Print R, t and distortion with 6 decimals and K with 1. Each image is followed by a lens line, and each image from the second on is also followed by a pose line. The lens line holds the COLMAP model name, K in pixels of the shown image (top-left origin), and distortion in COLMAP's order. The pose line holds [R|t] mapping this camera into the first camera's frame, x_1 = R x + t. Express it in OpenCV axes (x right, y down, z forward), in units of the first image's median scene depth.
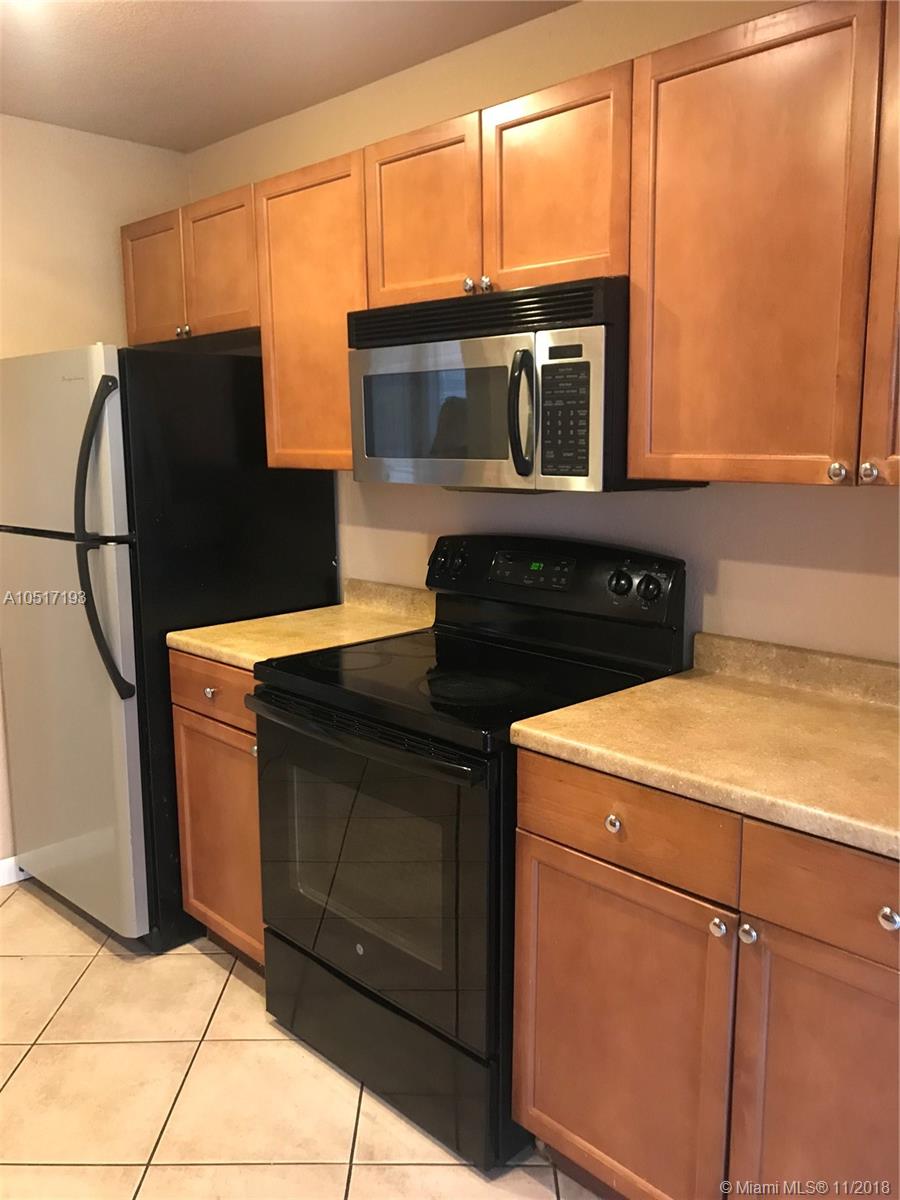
lens RADIAL K [[1000.5, 0, 449.9], [0, 1000.5, 588.9], [0, 0, 1]] dist [-0.005977, -0.006138]
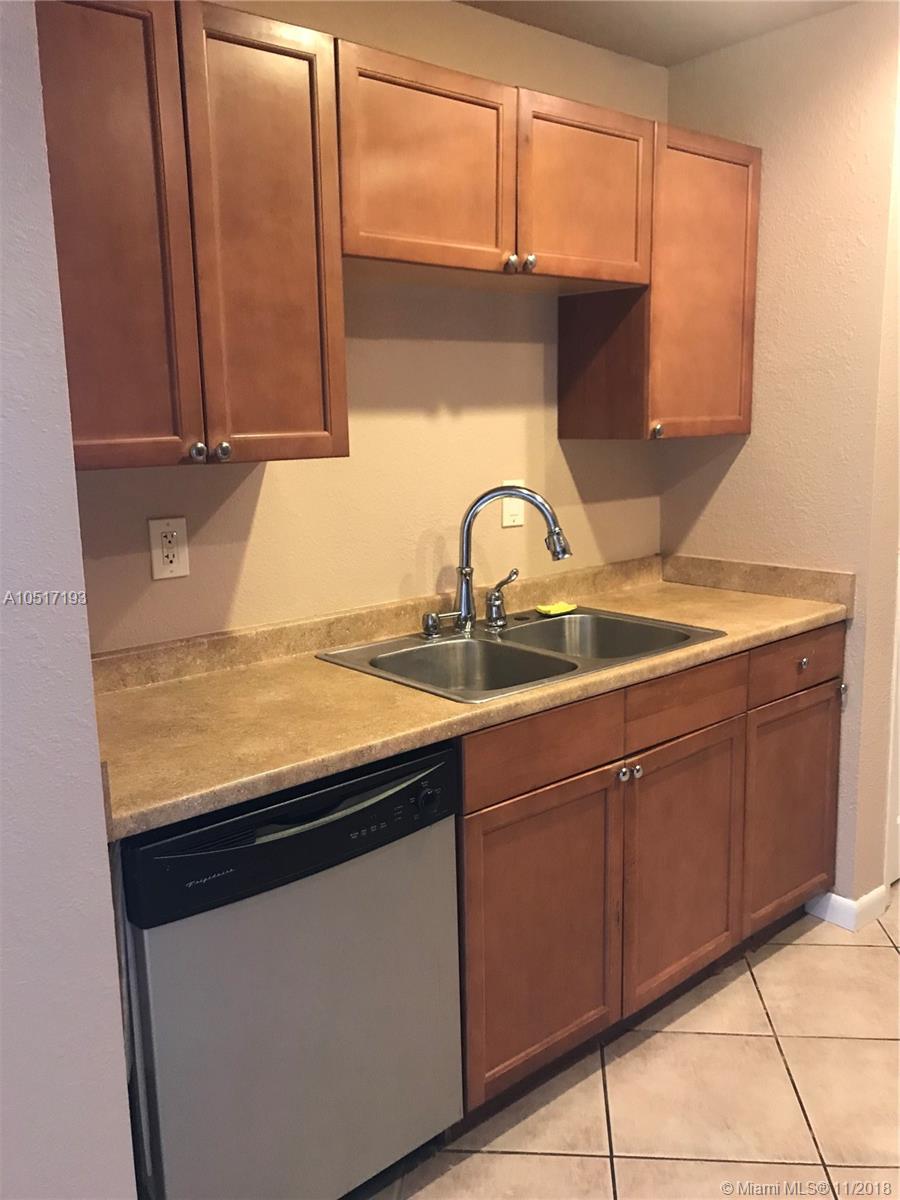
lens RADIAL K [[992.7, 0, 450.0], [0, 992.7, 600.0], [0, 0, 1]] dist [0.008950, 0.007445]
pose [[0.061227, -0.183071, 0.981191, -0.783492], [0.185187, 0.968051, 0.169064, -0.126723], [-0.980794, 0.171352, 0.093173, 0.803735]]
